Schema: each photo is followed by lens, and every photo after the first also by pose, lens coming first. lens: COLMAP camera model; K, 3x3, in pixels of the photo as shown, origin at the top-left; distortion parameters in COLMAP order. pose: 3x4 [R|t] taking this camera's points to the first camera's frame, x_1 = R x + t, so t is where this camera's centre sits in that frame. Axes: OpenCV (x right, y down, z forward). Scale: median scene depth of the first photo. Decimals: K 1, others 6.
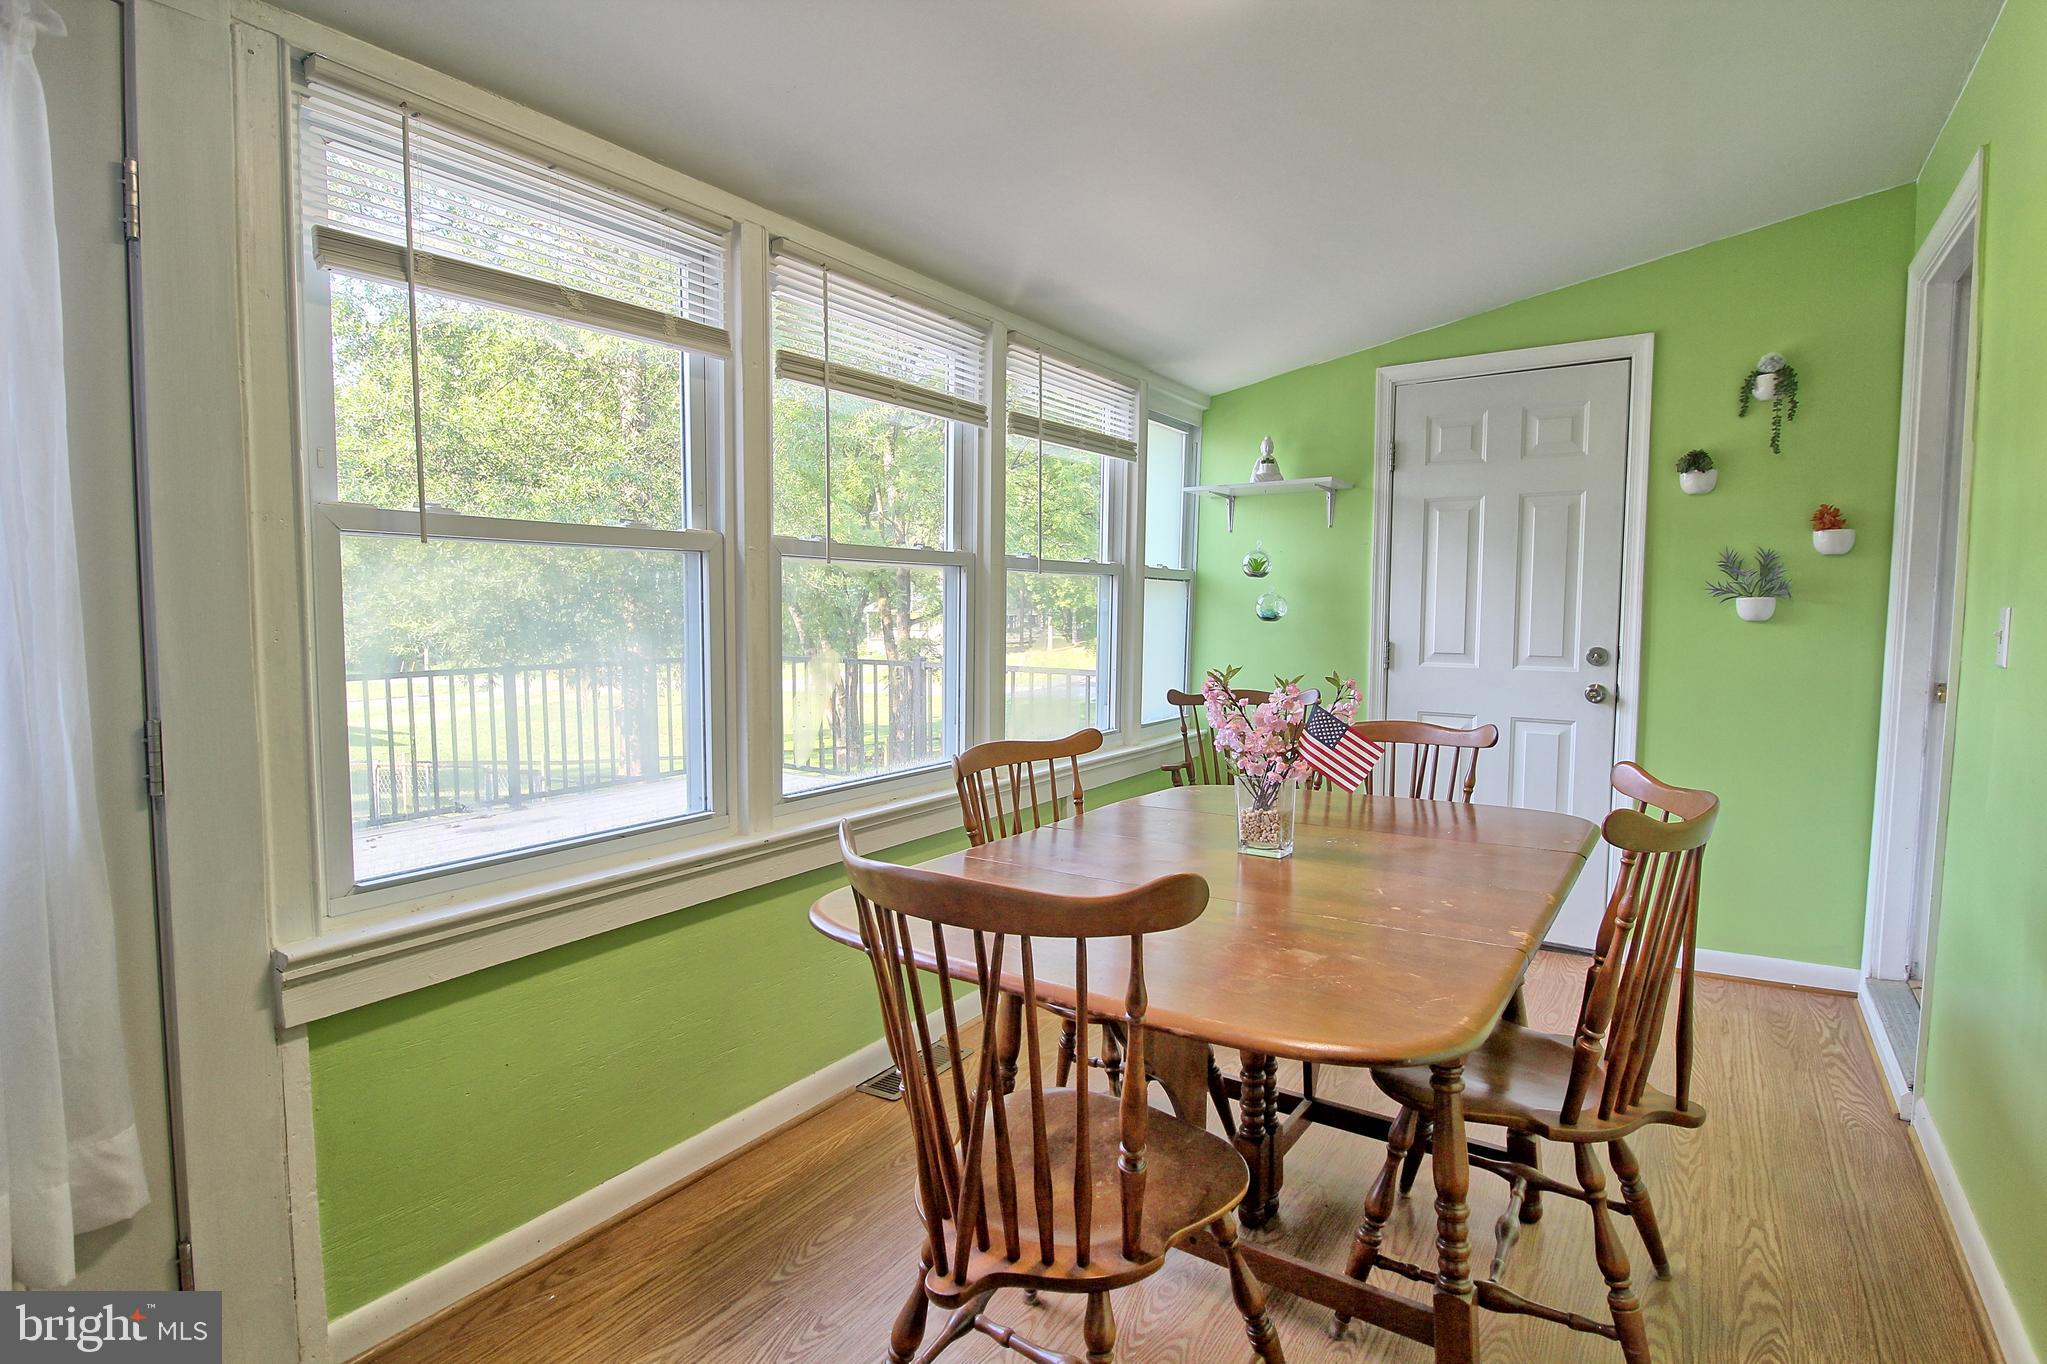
lens RADIAL K [[995.3, 0, 1033.5], [0, 995.3, 681.5], [0, 0, 1]] dist [-0.003900, -0.009990]
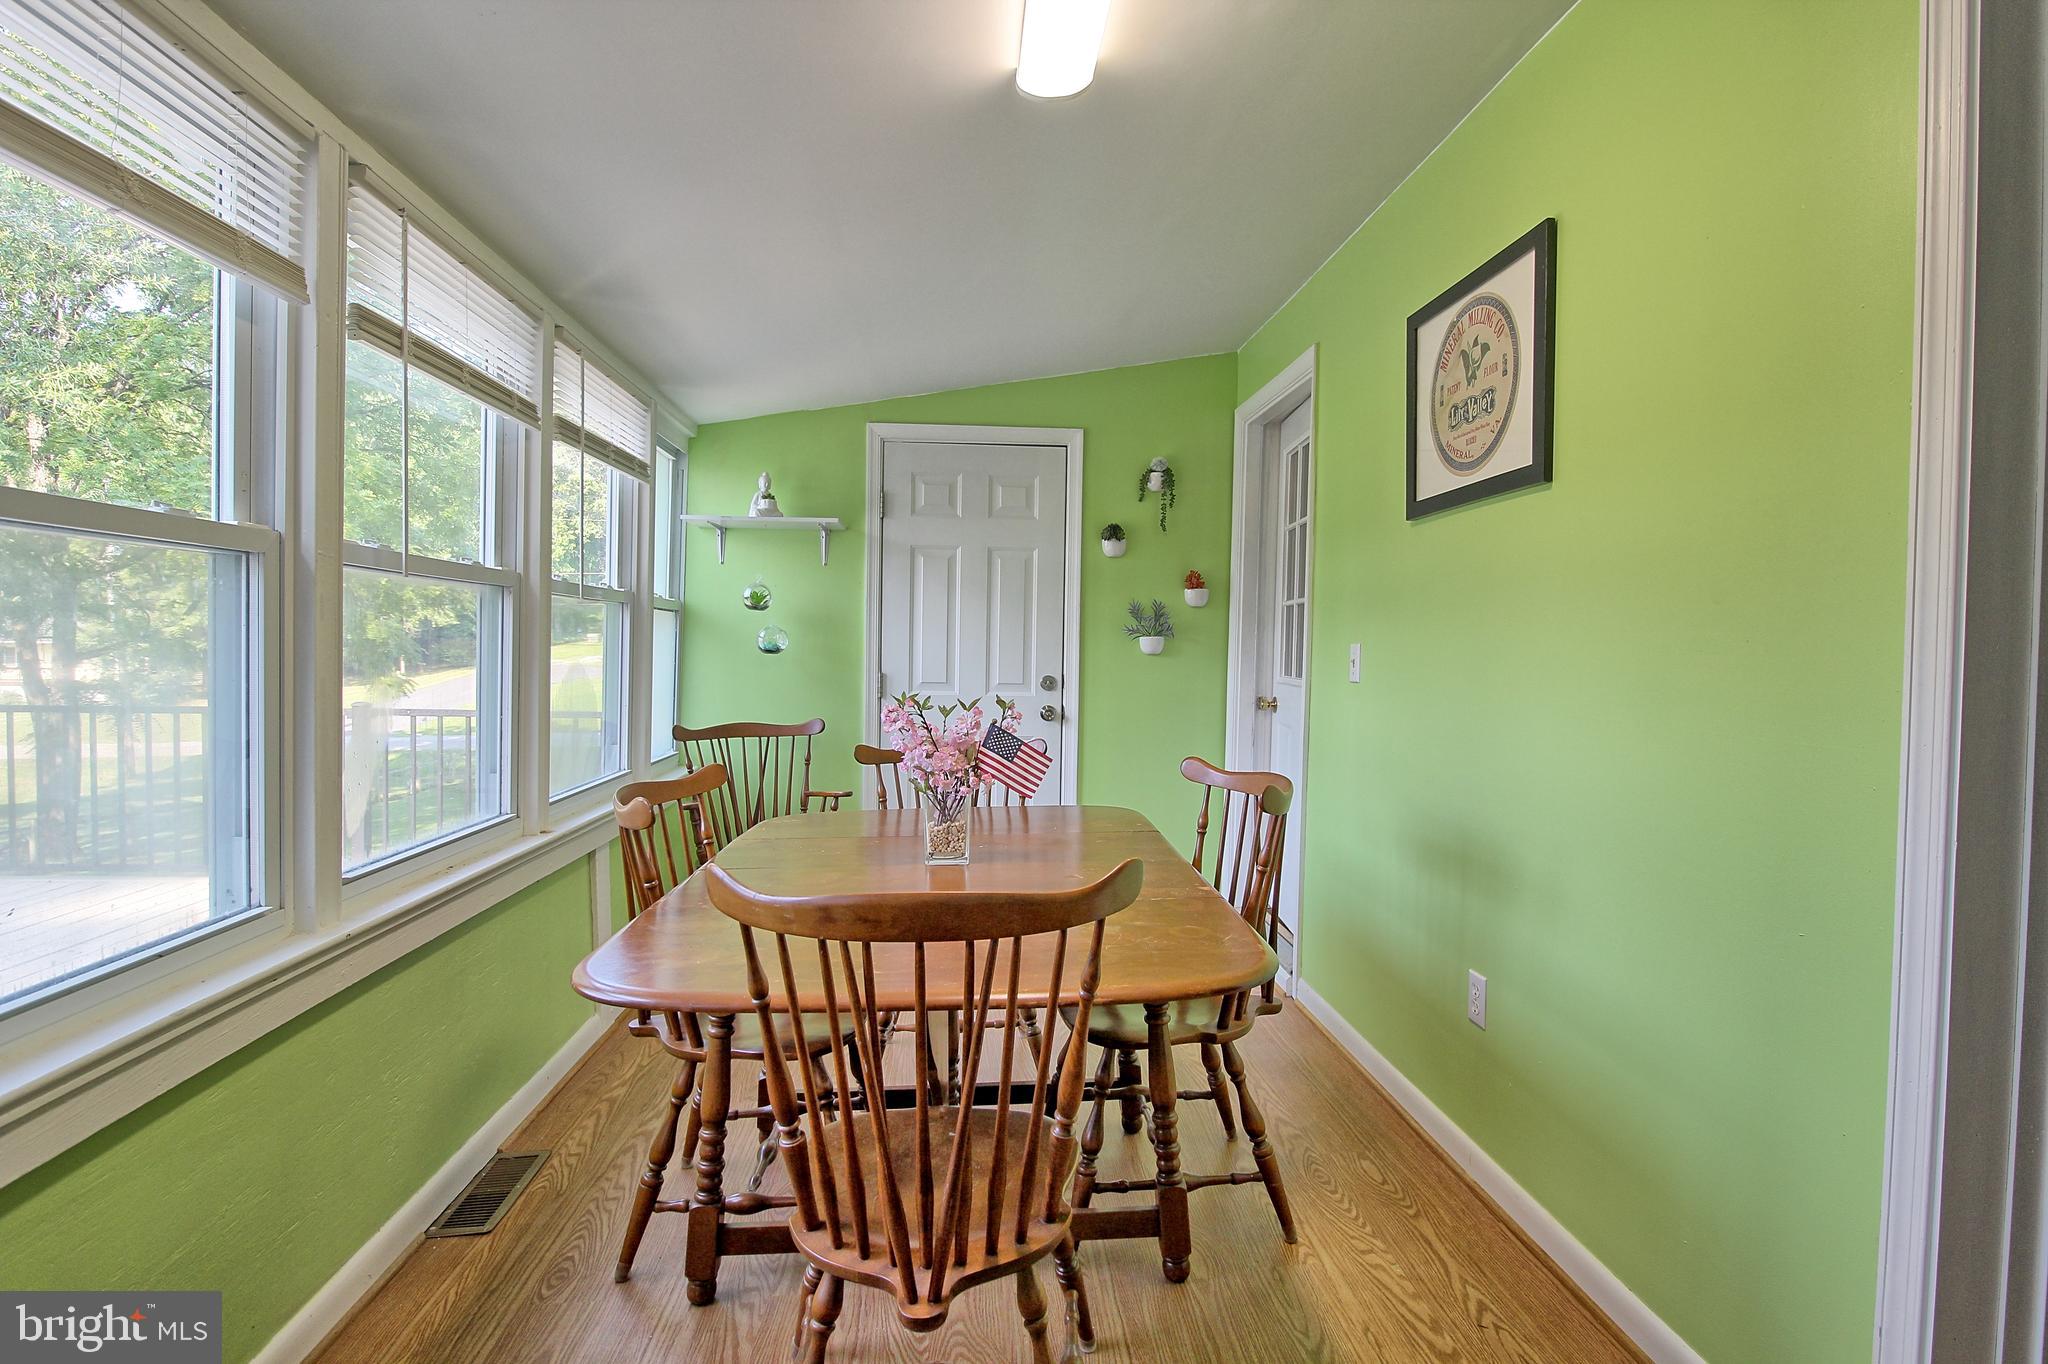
lens RADIAL K [[995.8, 0, 1036.6], [0, 995.8, 680.5], [0, 0, 1]] dist [-0.003900, -0.009990]
pose [[0.780162, -0.012905, 0.625444, -0.238758], [0.035970, 0.999059, -0.024253, 0.001730], [-0.624542, 0.041419, 0.779892, 0.048621]]
